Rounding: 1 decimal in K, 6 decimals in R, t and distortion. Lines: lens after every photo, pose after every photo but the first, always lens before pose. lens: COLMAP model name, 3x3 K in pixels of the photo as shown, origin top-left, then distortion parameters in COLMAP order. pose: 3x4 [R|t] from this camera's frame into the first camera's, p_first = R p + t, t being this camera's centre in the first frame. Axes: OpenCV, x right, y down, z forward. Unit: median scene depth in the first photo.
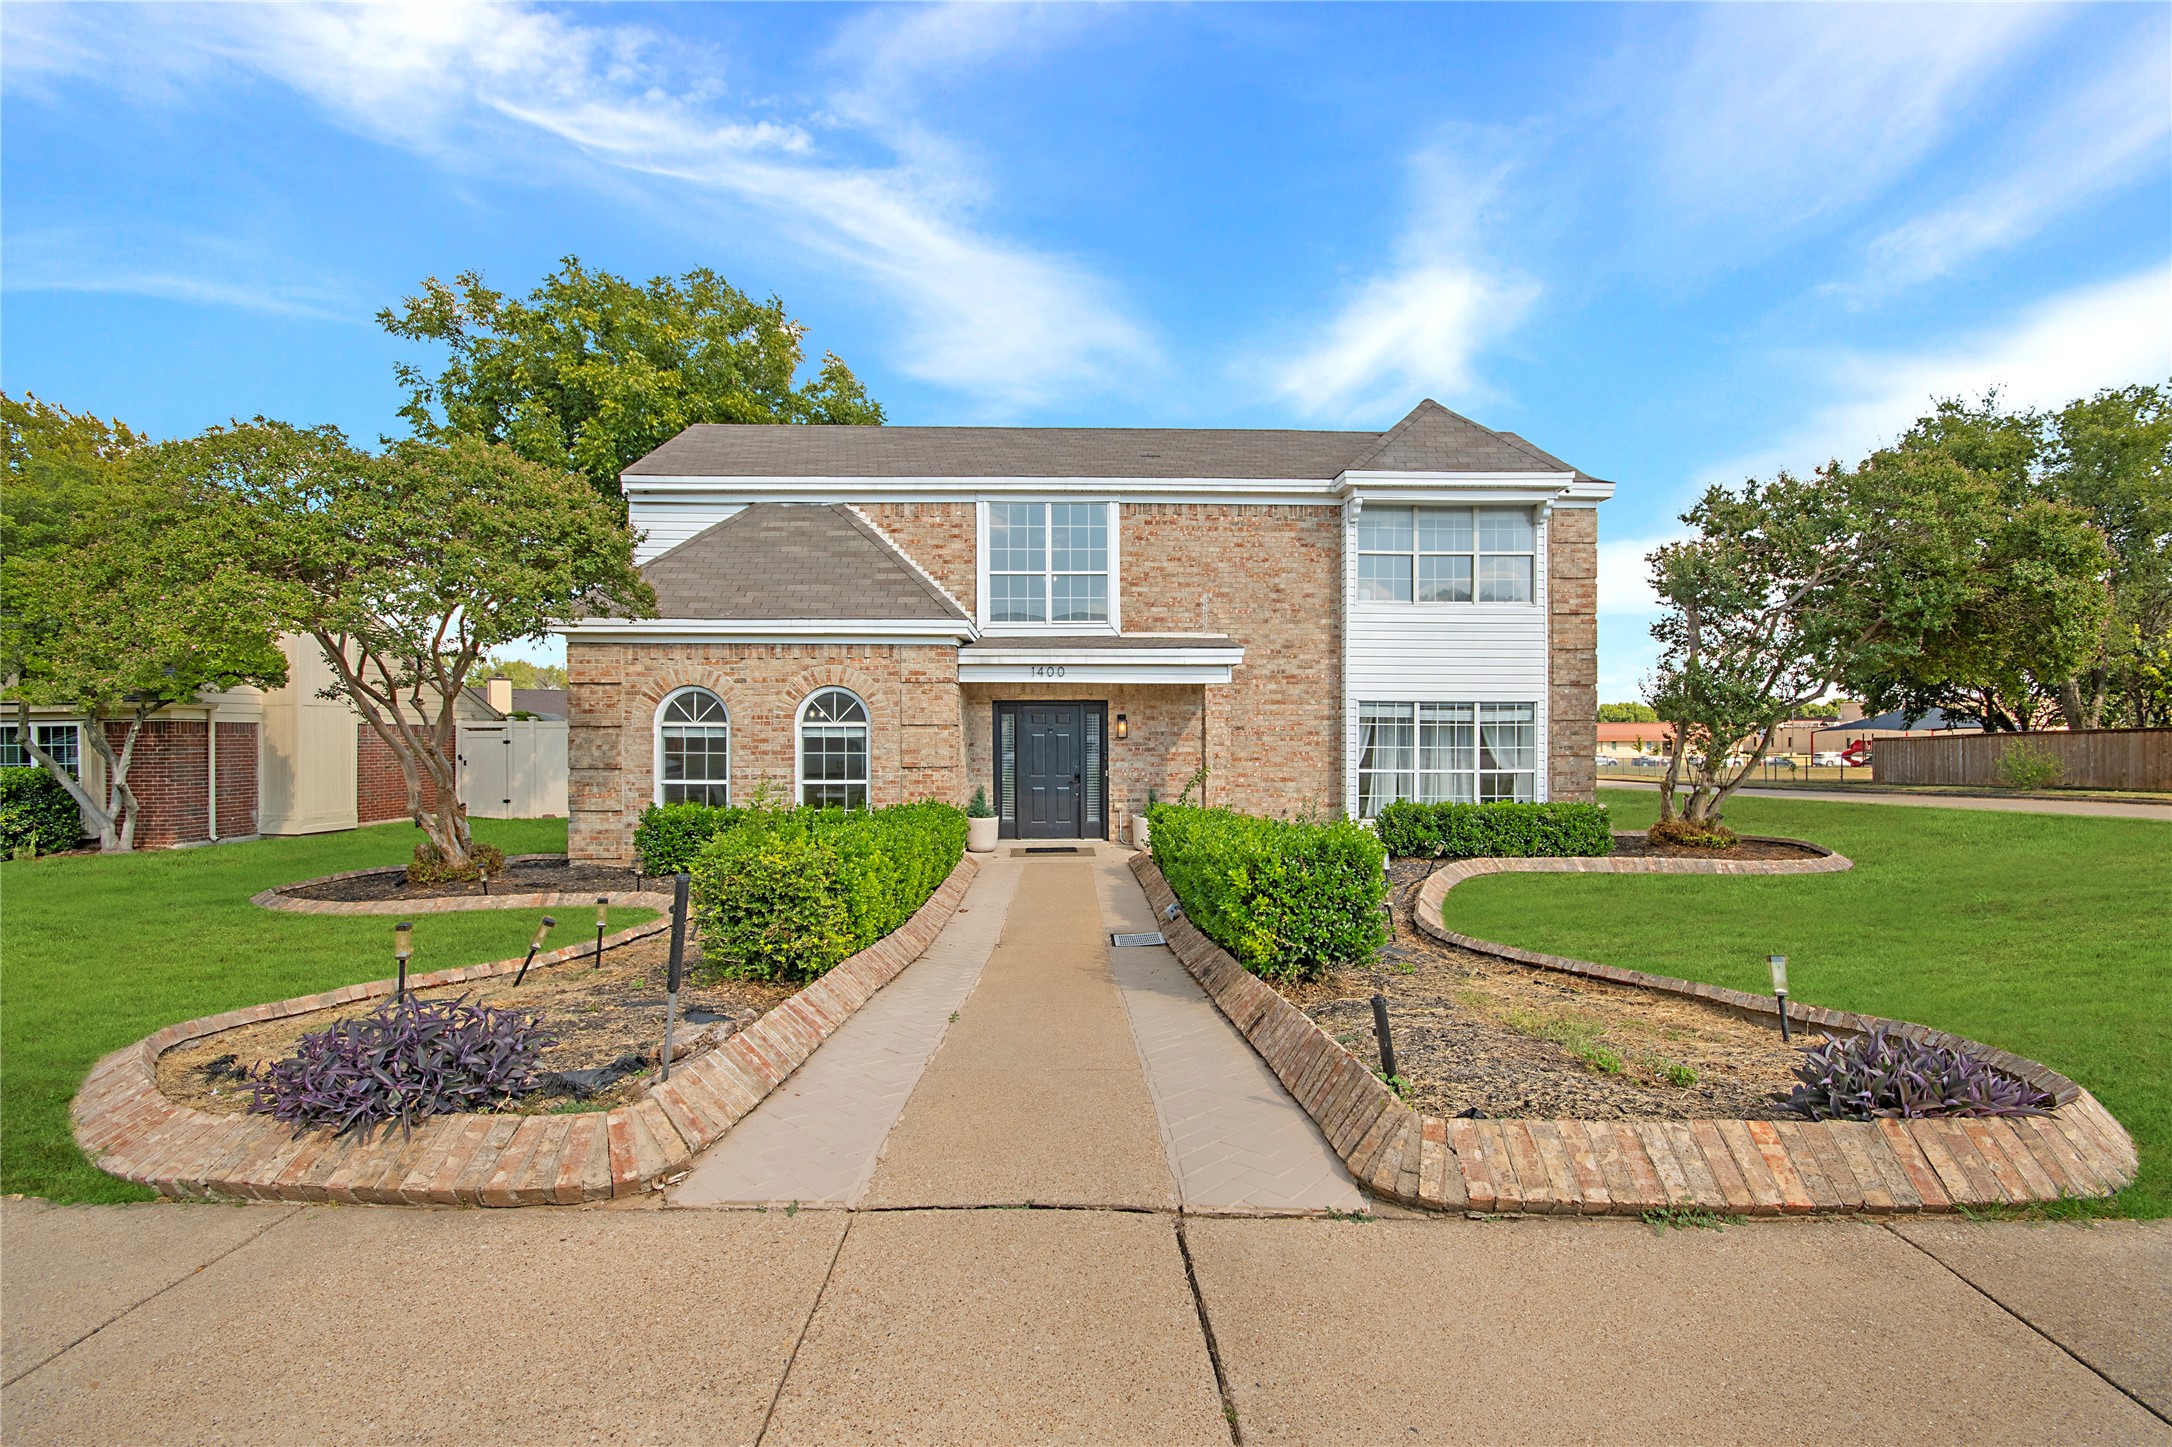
lens RADIAL K [[952.6, 0, 1085.9], [0, 952.6, 724.0], [0, 0, 1]] dist [0.003454, 0.000174]
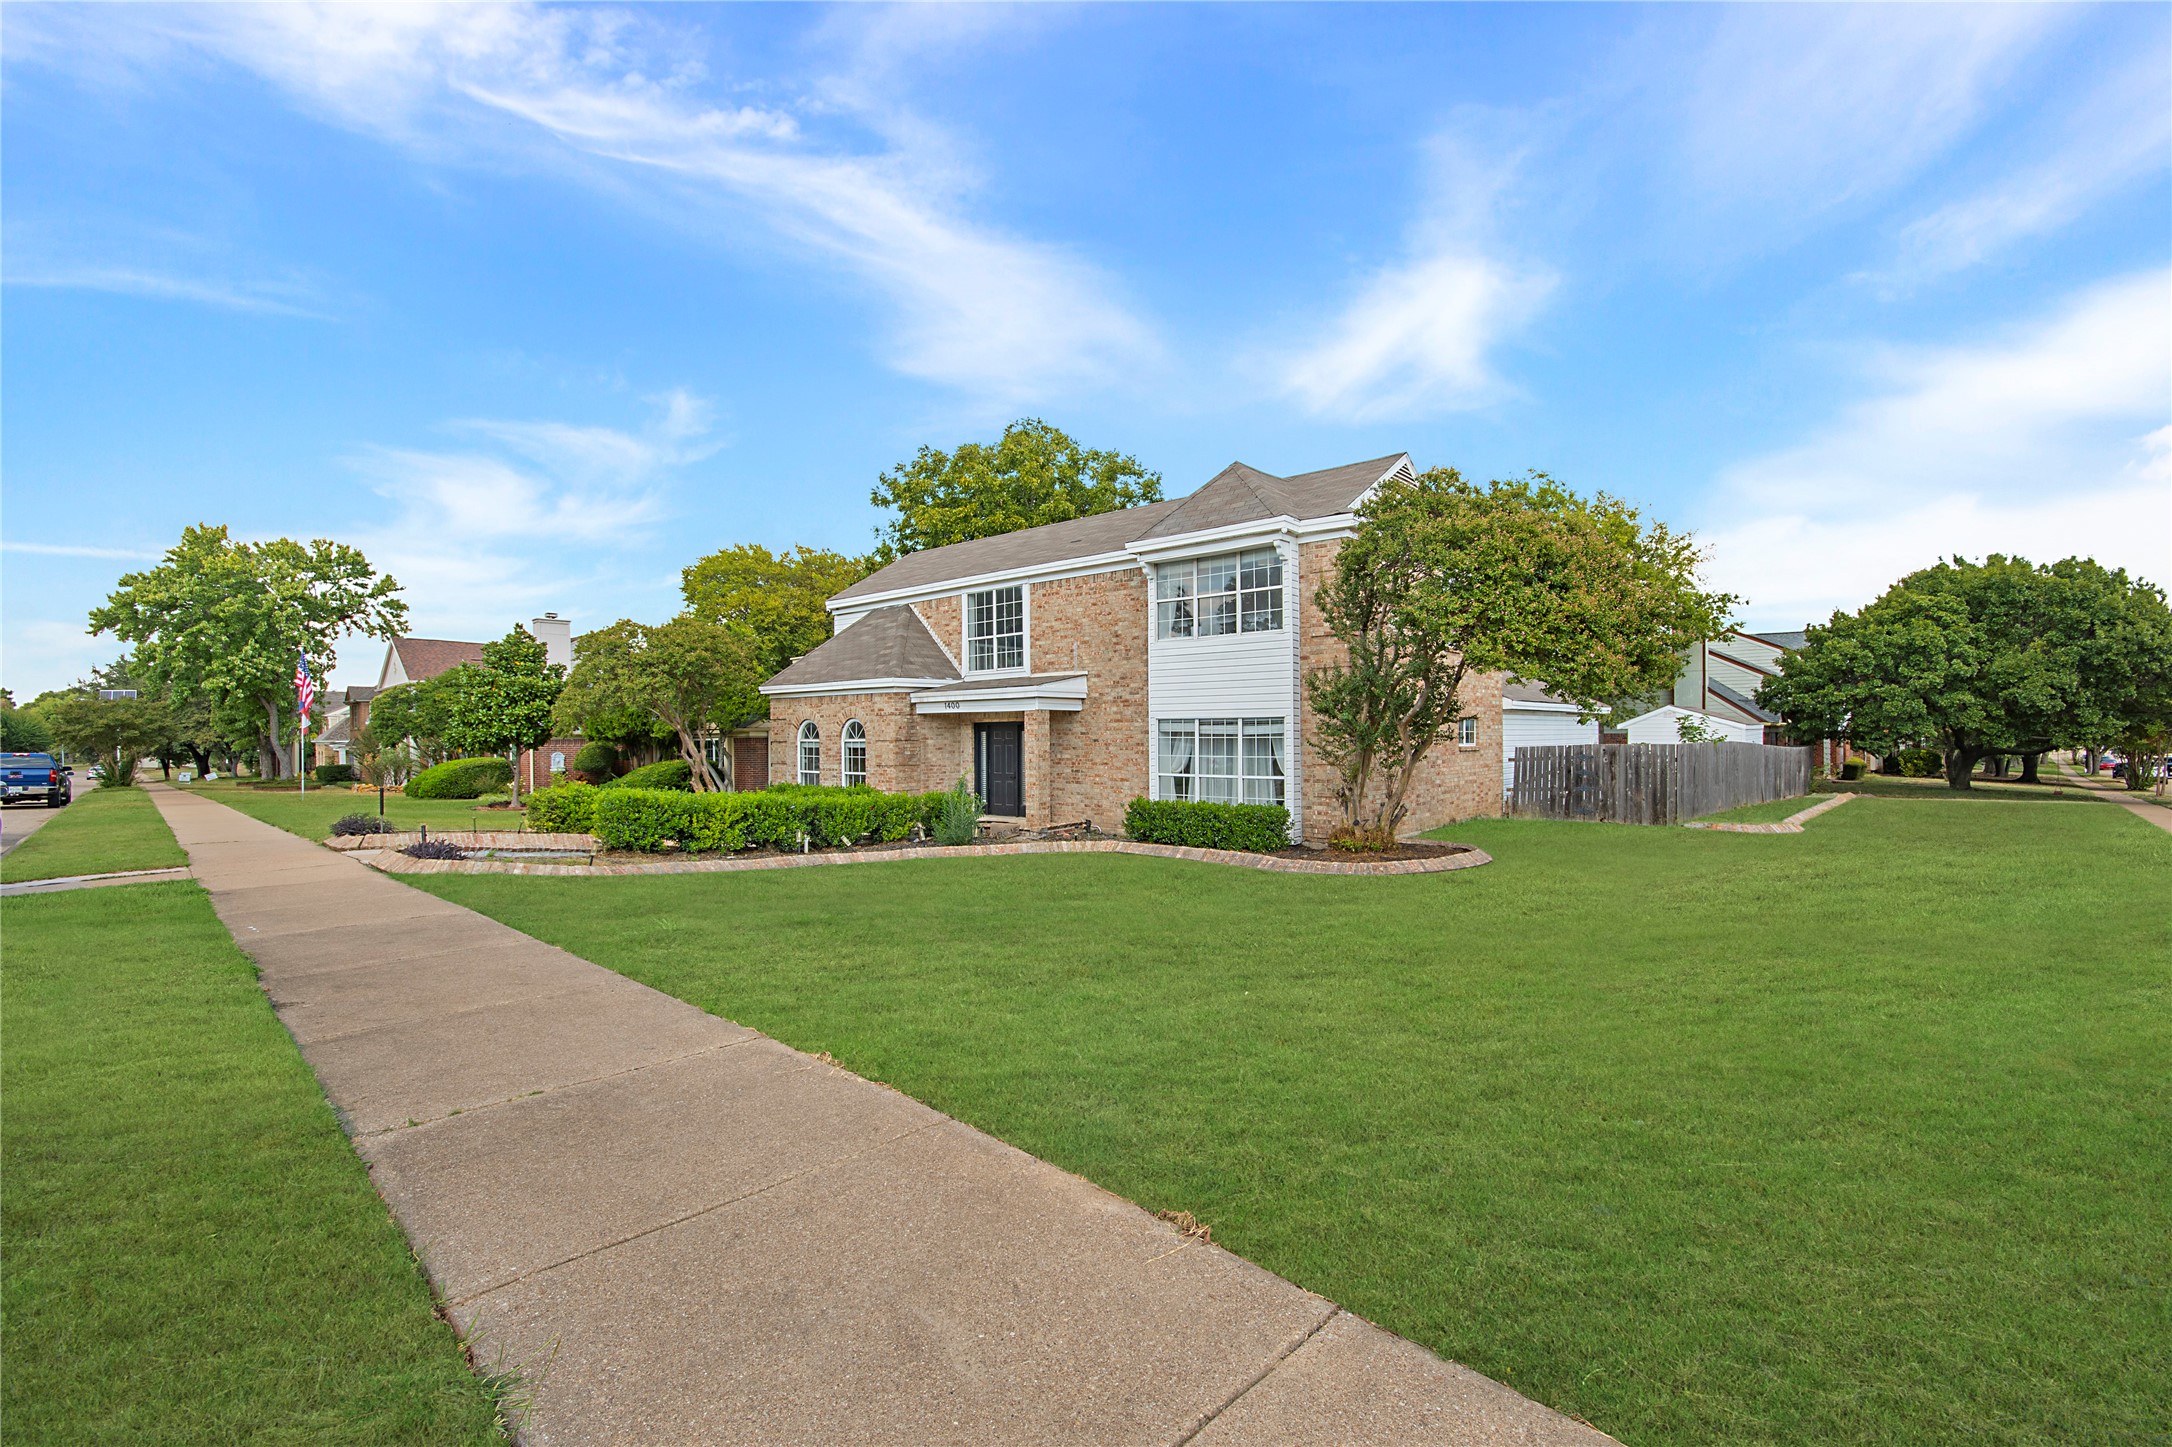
lens RADIAL K [[952.6, 0, 1083.1], [0, 952.6, 731.4], [0, 0, 1]] dist [0.003454, 0.000174]
pose [[0.738749, -0.009709, -0.673910, 1.064303], [0.012217, 0.999925, -0.001013, -0.007740], [0.673870, -0.007485, 0.738812, -0.005334]]
